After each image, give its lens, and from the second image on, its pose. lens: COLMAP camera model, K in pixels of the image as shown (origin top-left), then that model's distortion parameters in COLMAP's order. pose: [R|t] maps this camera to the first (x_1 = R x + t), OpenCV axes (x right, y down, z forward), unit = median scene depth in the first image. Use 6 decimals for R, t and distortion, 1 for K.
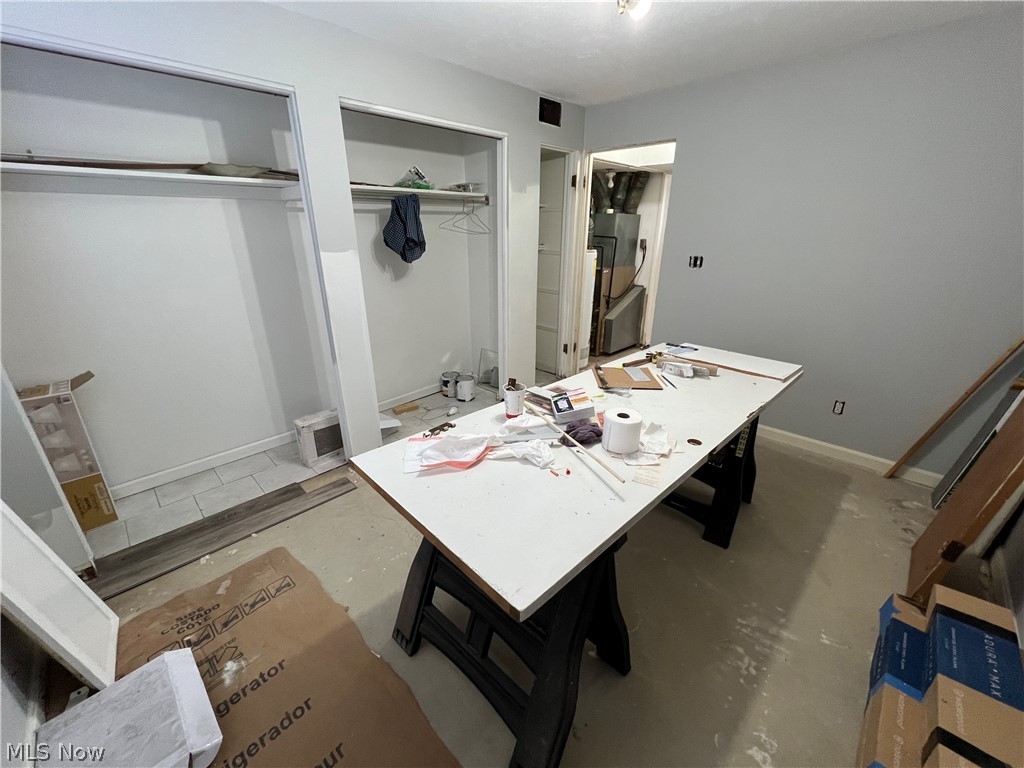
lens RADIAL K [[408.9, 0, 505.9], [0, 408.9, 388.1], [0, 0, 1]] dist [-0.003457, 0.000626]
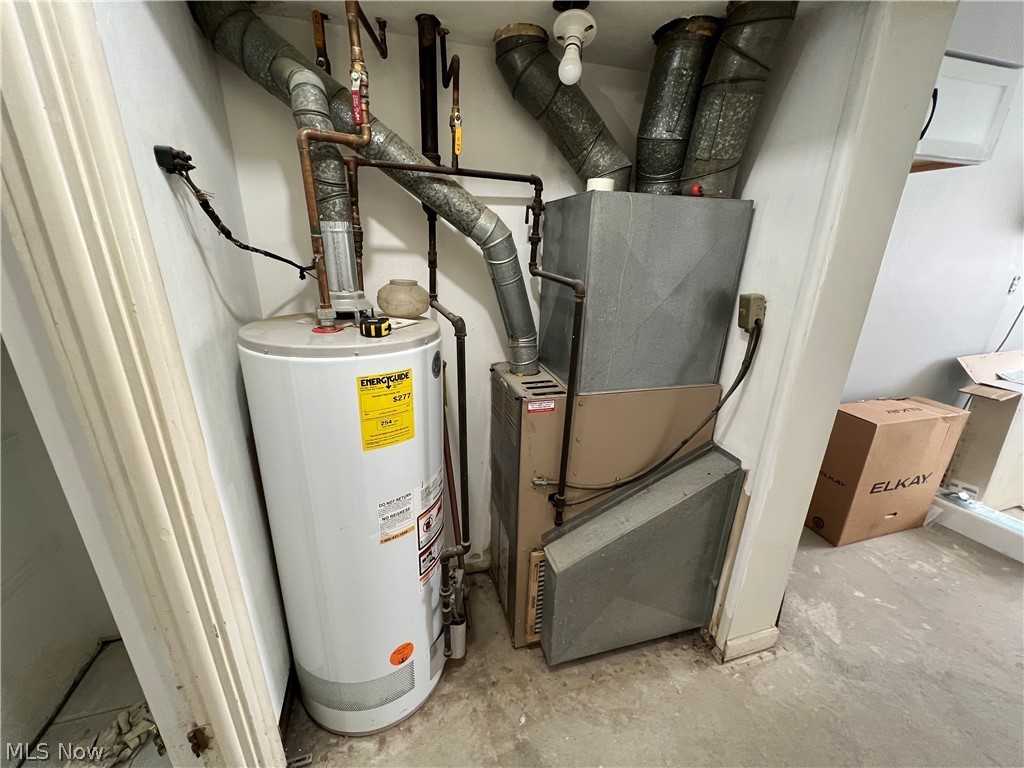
lens RADIAL K [[408.9, 0, 513.7], [0, 408.9, 372.9], [0, 0, 1]] dist [-0.003457, 0.000626]
pose [[0.874559, 0.179020, -0.450664, 0.332563], [-0.200895, 0.979613, -0.000718, -0.290583], [0.441348, 0.091164, 0.892693, 0.720450]]
